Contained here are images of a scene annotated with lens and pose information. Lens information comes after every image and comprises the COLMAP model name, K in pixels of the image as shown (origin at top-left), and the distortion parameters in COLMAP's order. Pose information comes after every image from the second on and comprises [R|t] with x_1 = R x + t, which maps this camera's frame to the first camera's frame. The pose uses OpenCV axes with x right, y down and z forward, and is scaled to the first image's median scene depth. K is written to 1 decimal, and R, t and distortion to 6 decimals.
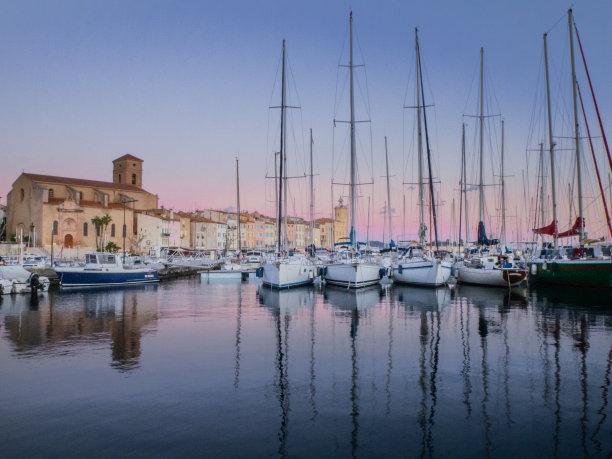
lens RADIAL K [[517.1, 0, 303.1], [0, 517.1, 225.1], [0, 0, 1]] dist [-0.034693, -0.003820]
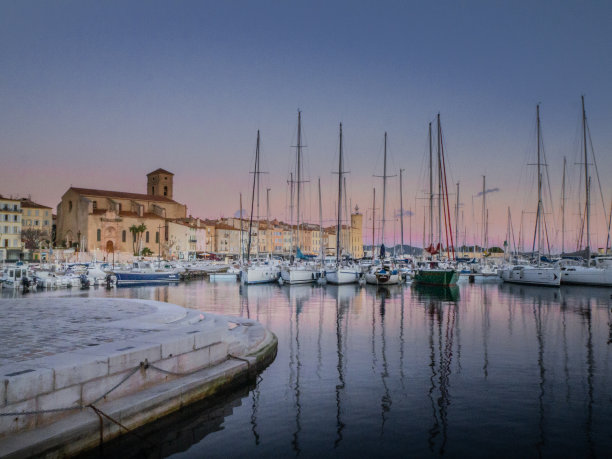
lens RADIAL K [[517.1, 0, 305.5], [0, 517.1, 232.4], [0, 0, 1]] dist [-0.034693, -0.003820]
pose [[0.998599, 0.004967, -0.052675, 0.041210], [-0.004509, 0.999951, 0.008807, -0.011250], [0.052716, -0.008557, 0.998573, -0.123150]]
